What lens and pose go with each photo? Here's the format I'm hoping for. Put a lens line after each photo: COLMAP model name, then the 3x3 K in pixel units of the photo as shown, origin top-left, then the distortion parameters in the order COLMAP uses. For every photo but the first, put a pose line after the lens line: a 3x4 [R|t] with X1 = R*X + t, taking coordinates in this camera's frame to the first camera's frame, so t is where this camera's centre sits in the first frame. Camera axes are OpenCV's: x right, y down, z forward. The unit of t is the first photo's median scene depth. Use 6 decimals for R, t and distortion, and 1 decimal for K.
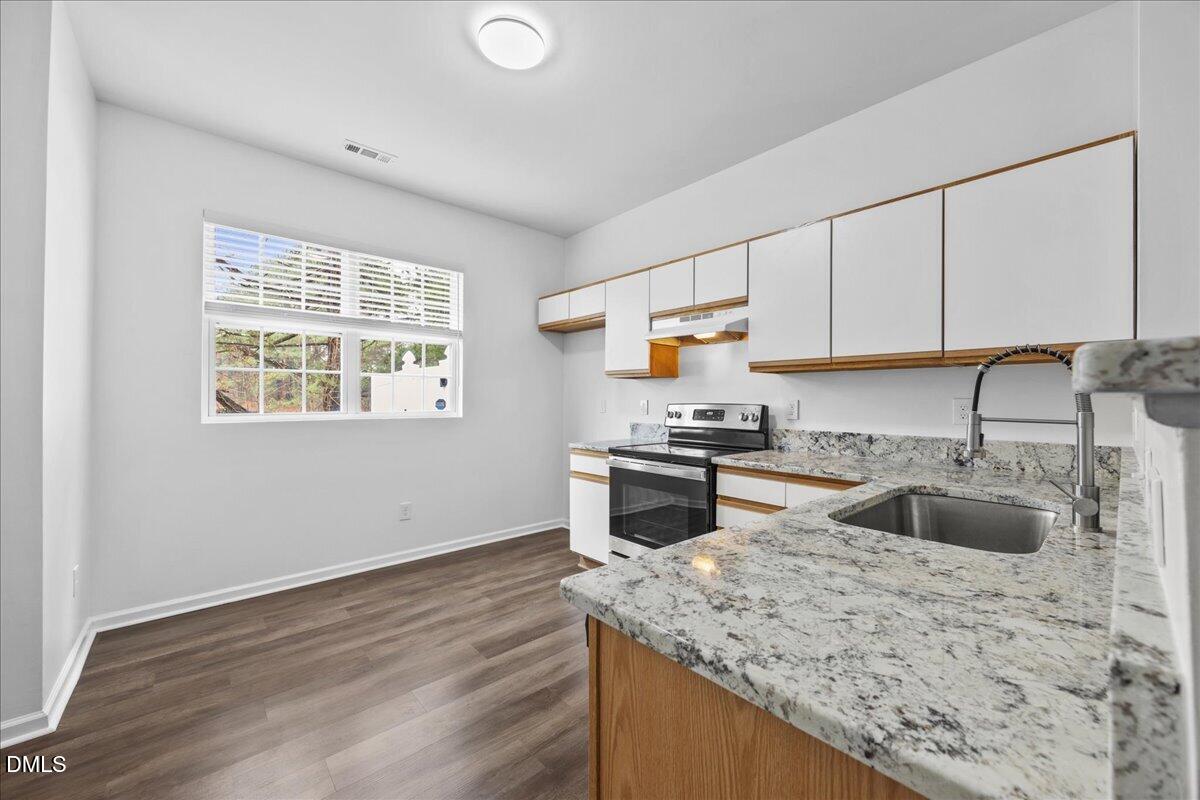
lens RADIAL K [[460.7, 0, 604.8], [0, 460.7, 401.6], [0, 0, 1]] dist [0.001073, 0.000500]
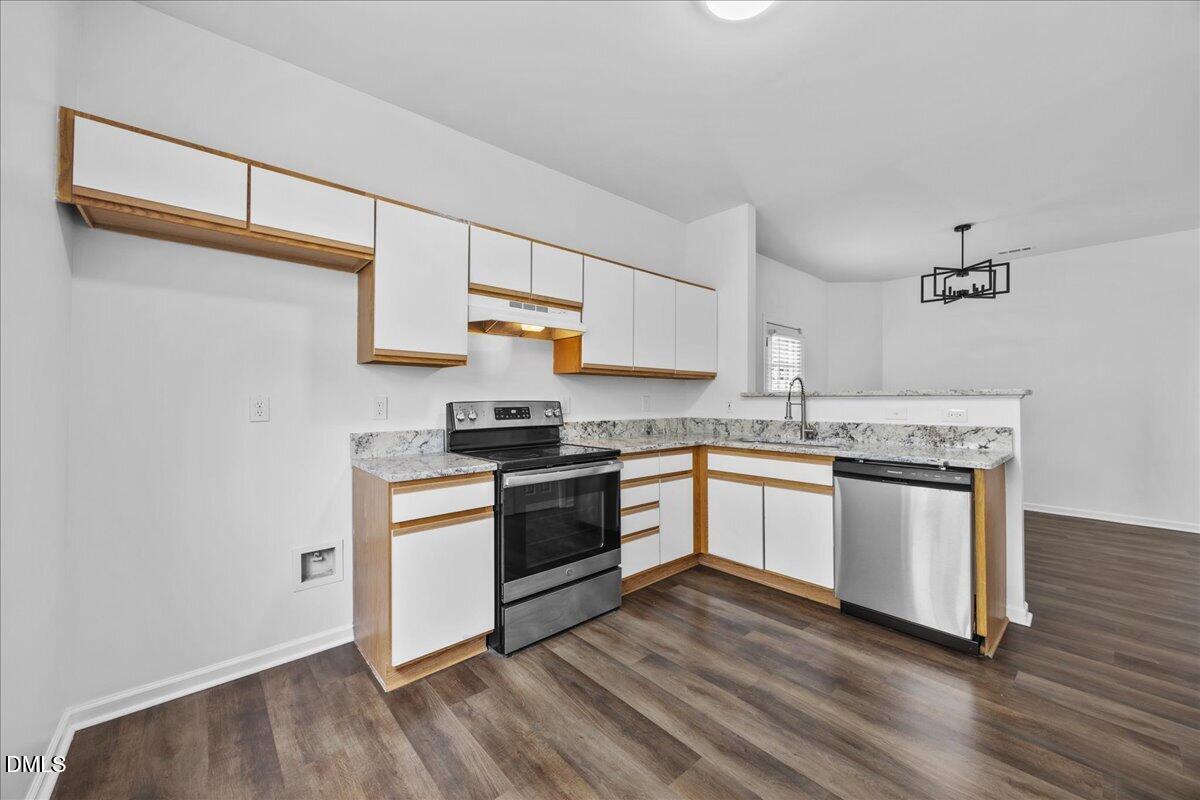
lens RADIAL K [[460.7, 0, 608.6], [0, 460.7, 399.1], [0, 0, 1]] dist [0.001073, 0.000500]
pose [[-0.008090, -0.004172, 0.999959, -0.709589], [0.004228, 0.999982, 0.004206, -0.002479], [-0.999958, 0.004262, -0.008072, 0.837966]]
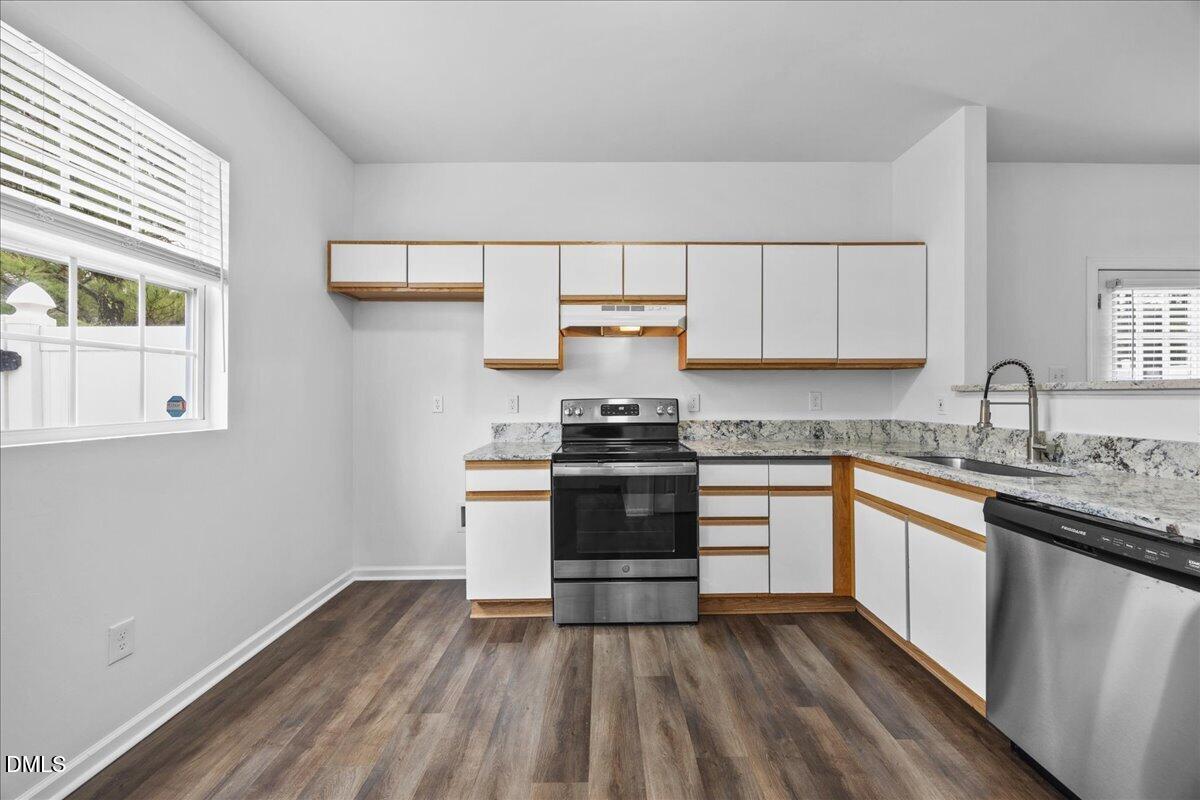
lens RADIAL K [[460.7, 0, 607.1], [0, 460.7, 399.6], [0, 0, 1]] dist [0.001073, 0.000500]
pose [[0.659334, -0.012517, 0.751746, -0.535417], [0.010084, 0.999919, 0.007805, -0.000907], [-0.751783, 0.002434, 0.659407, 0.390302]]
